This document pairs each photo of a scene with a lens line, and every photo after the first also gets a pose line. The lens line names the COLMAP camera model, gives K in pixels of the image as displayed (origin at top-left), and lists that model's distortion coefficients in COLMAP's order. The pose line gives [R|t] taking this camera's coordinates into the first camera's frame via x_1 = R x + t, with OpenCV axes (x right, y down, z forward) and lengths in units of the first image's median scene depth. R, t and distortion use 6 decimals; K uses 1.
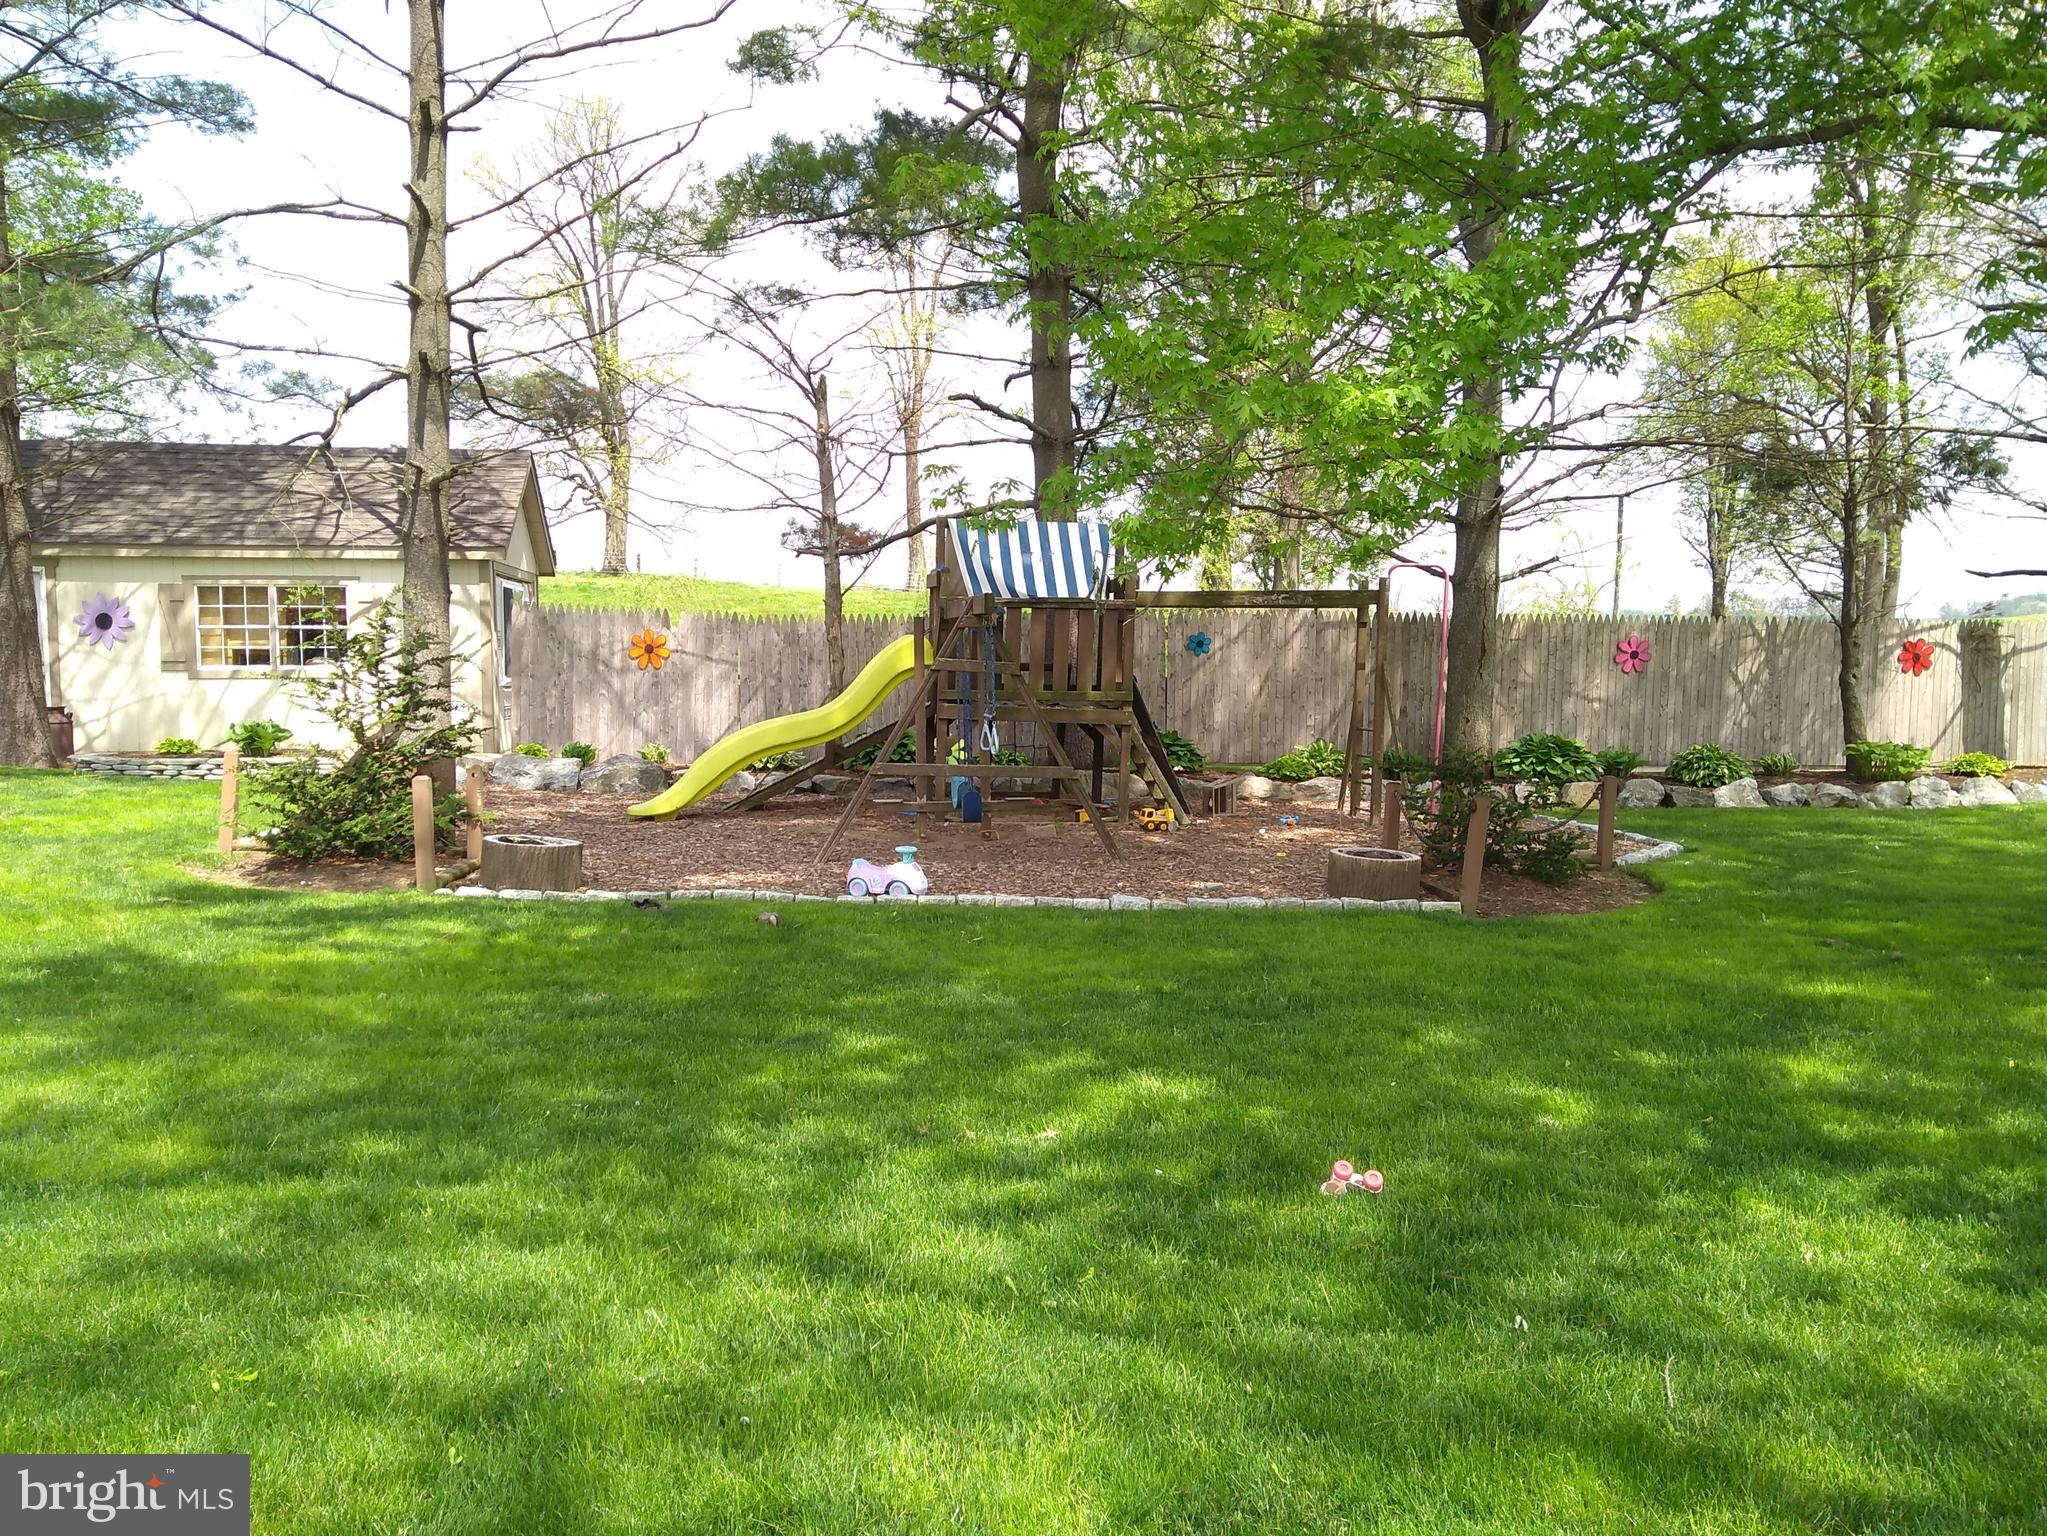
lens RADIAL K [[1624.7, 0, 1023.5], [0, 1624.7, 768.0], [0, 0, 1]] dist [0.082824, -0.100586]
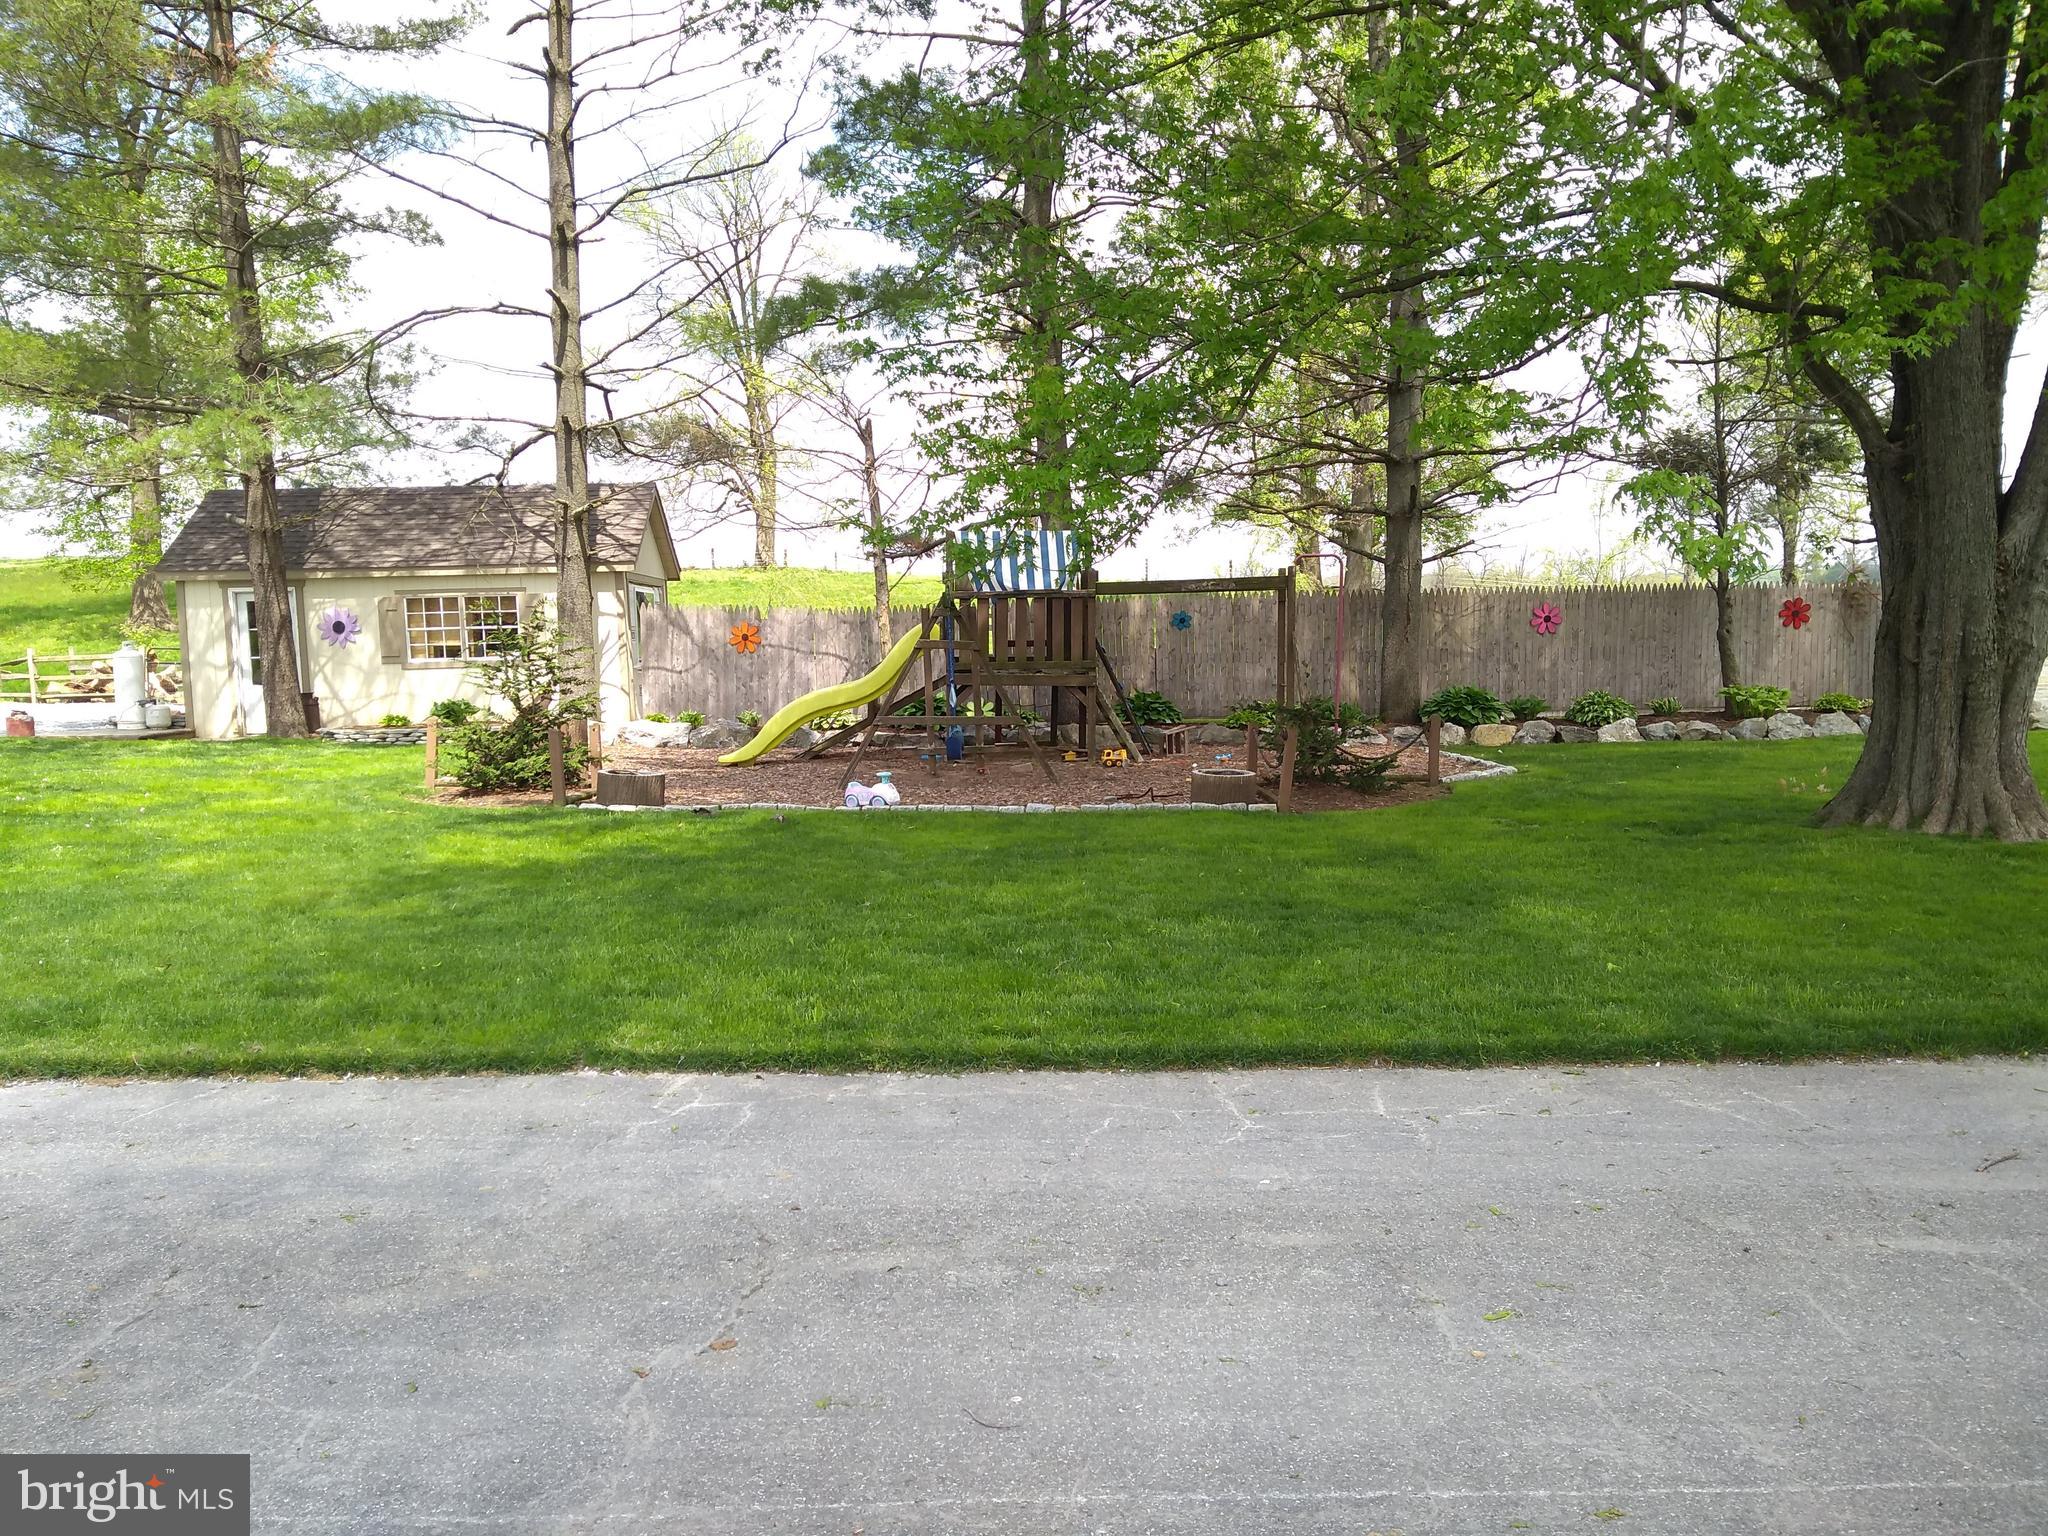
lens RADIAL K [[1577.7, 0, 1026.0], [0, 1577.7, 771.6], [0, 0, 1]] dist [0.094346, -0.116974]
pose [[0.995088, -0.019447, -0.097067, 0.114164], [0.021254, 0.999619, 0.017619, 0.015938], [0.096688, -0.019596, 0.995122, -0.226986]]
